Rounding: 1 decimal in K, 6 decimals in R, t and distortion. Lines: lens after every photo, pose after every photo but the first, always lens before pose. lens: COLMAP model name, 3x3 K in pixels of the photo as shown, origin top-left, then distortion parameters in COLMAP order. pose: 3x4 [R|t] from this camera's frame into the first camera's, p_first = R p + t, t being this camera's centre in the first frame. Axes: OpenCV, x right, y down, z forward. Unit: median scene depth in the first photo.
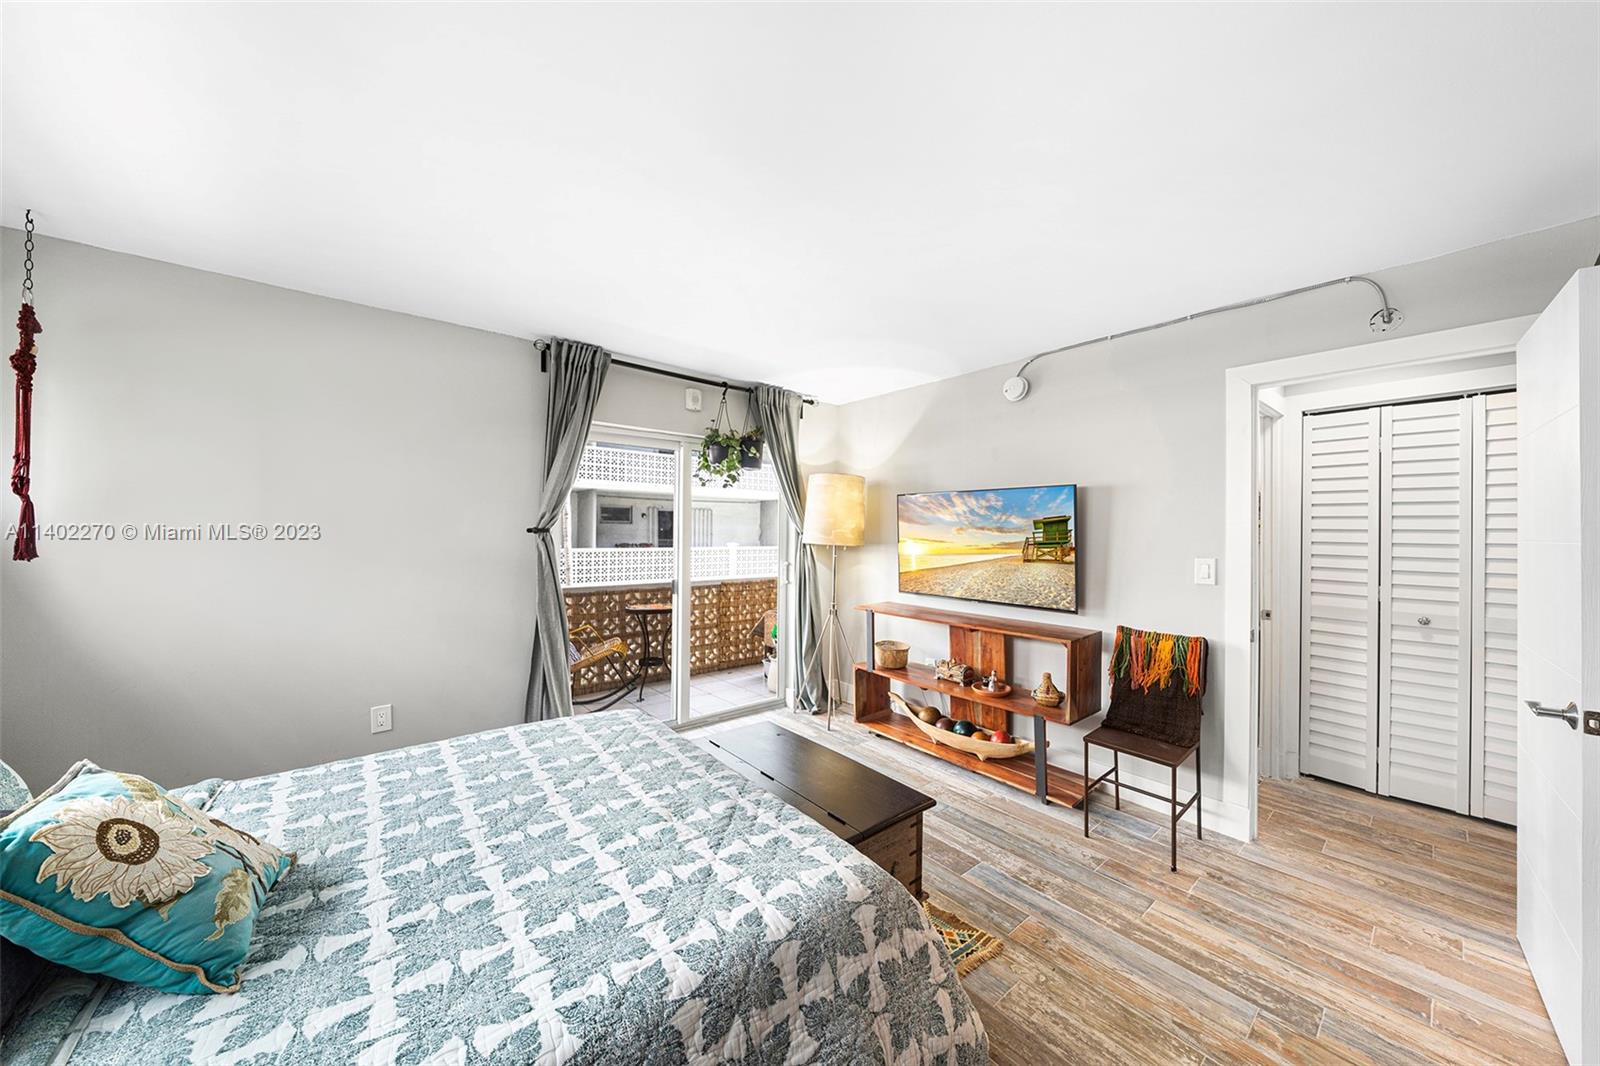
lens RADIAL K [[549.1, 0, 787.0], [0, 549.1, 533.7], [0, 0, 1]] dist [-0.006348, 0.000705]
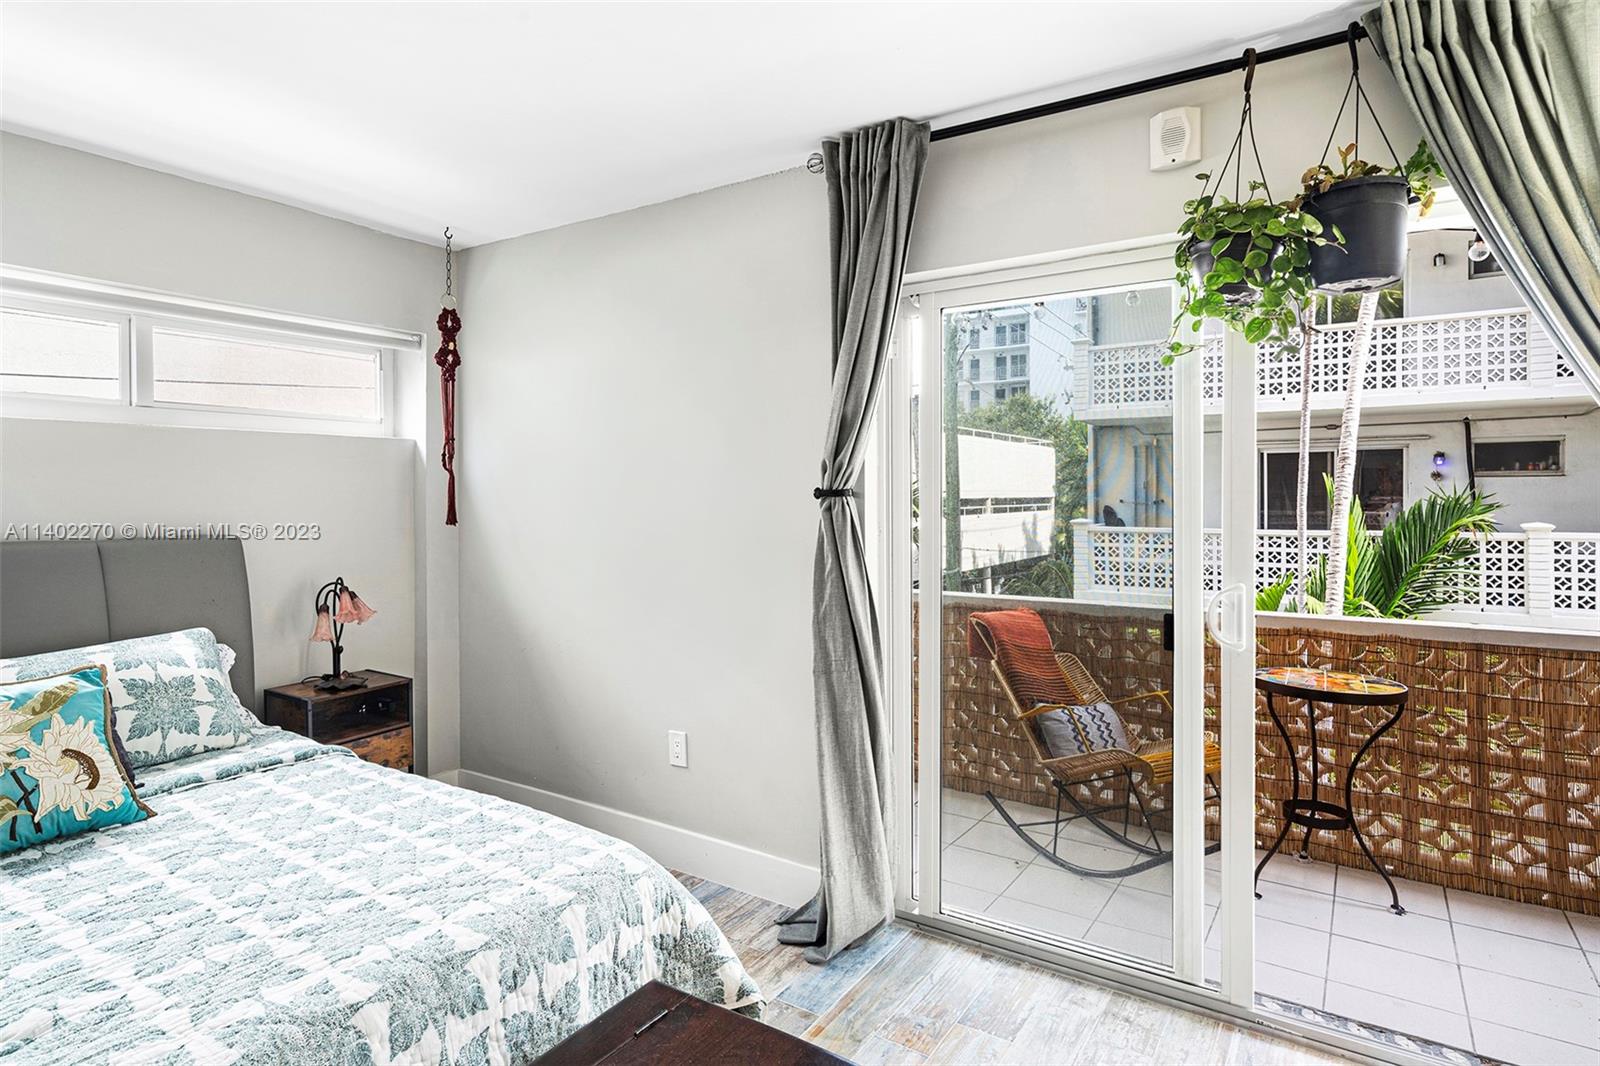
lens RADIAL K [[861.3, 0, 793.6], [0, 861.3, 503.9], [0, 0, 1]] dist [-0.004335, 0.001234]
pose [[0.309014, -0.001130, -0.951057, 0.335099], [0.003434, 0.999994, -0.000072, 0.004240], [0.951051, -0.003244, 0.309016, 0.617905]]
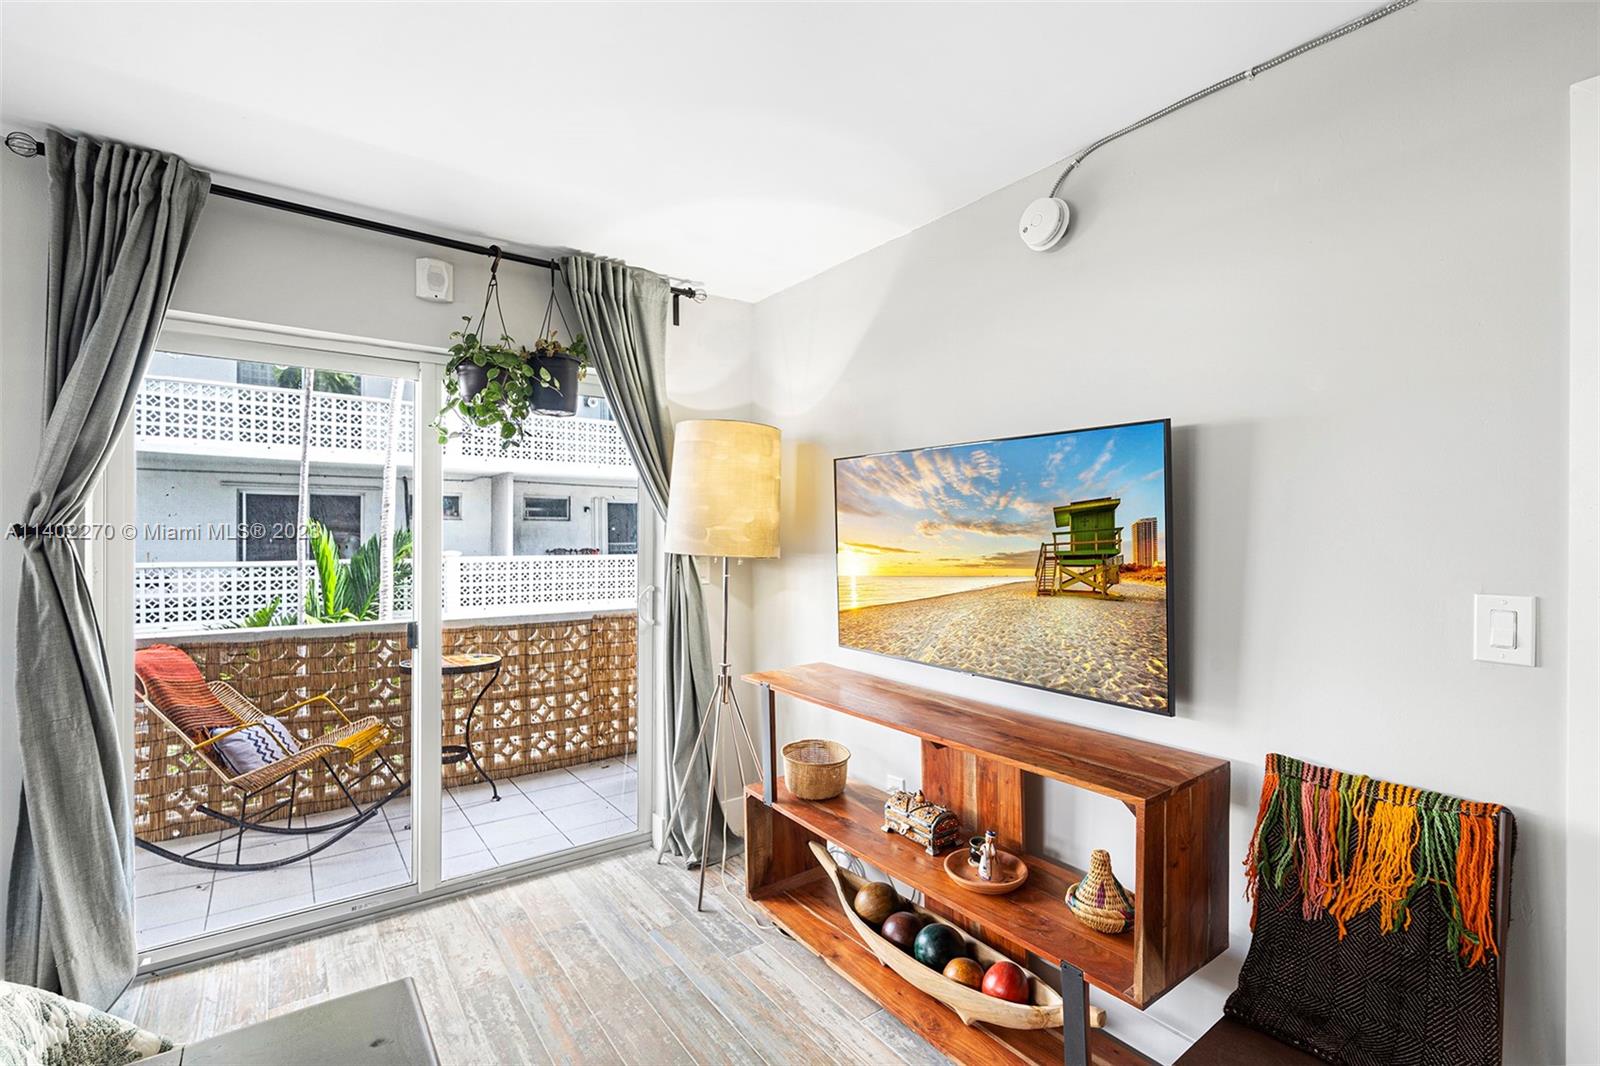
lens RADIAL K [[737.0, 0, 774.2], [0, 737.0, 539.2], [0, 0, 1]] dist [-0.001711, 0.001728]
pose [[0.998243, -0.003423, -0.059152, 0.212638], [0.003837, 0.999969, 0.006885, -0.000517], [0.059126, -0.007100, 0.998225, 0.340479]]
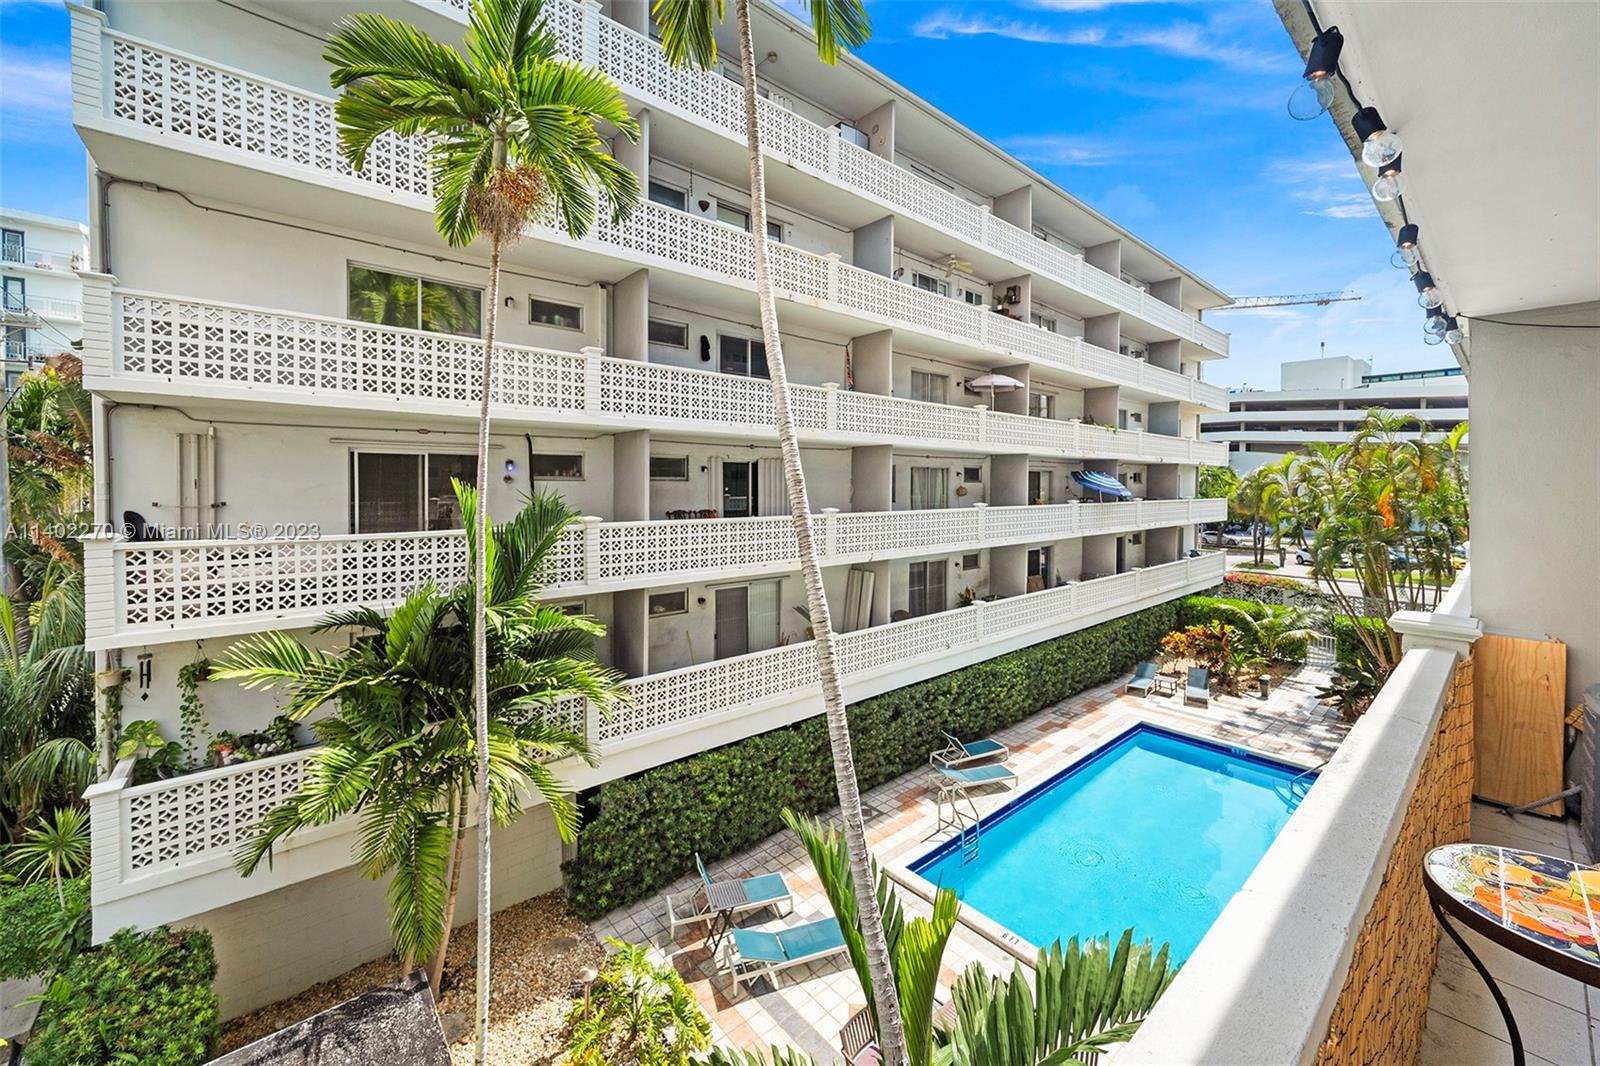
lens RADIAL K [[1743.5, 0, 801.4], [0, 1743.5, 533.8], [0, 0, 1]] dist [0.007231, 0.000000]
pose [[0.881132, -0.026849, 0.472108, -4.242940], [0.015318, 0.999483, 0.028252, -0.048657], [-0.472623, -0.017662, 0.881088, -3.262940]]
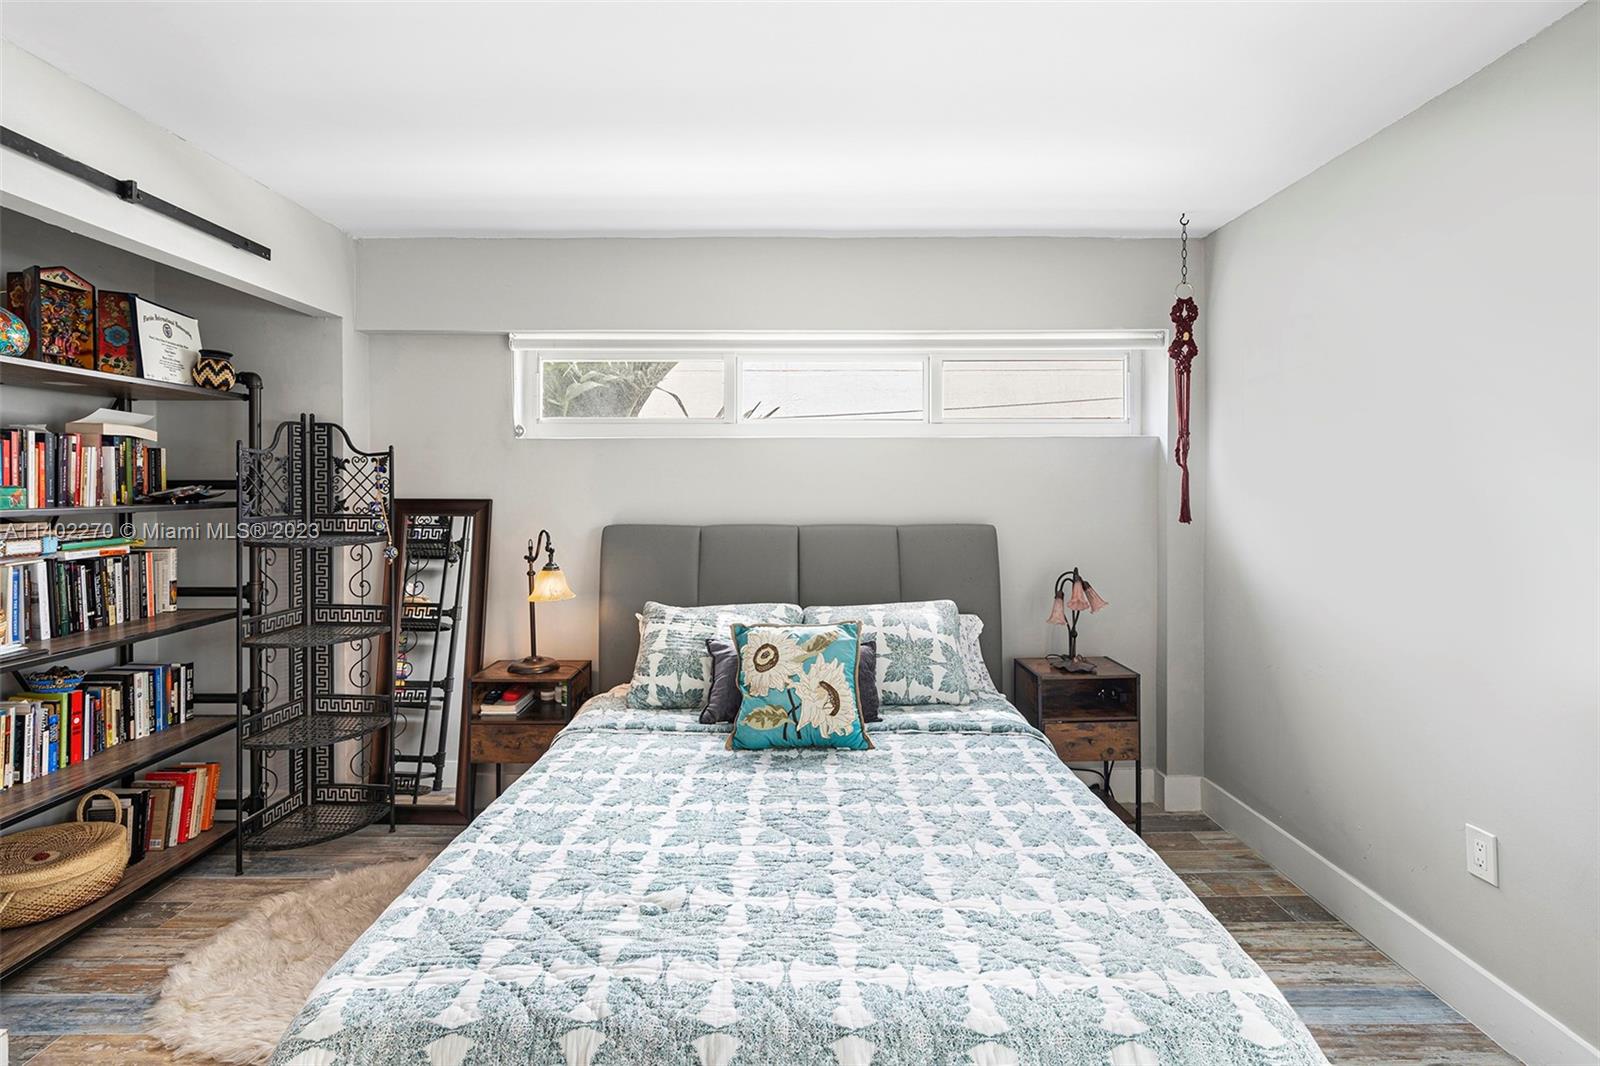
lens RADIAL K [[737.0, 0, 799.2], [0, 737.0, 499.3], [0, 0, 1]] dist [-0.001711, 0.001728]
pose [[-0.621161, -0.002570, -0.783679, 0.170567], [-0.006527, 0.999977, 0.001893, 0.002285], [0.783656, 0.006291, -0.621164, 0.724807]]
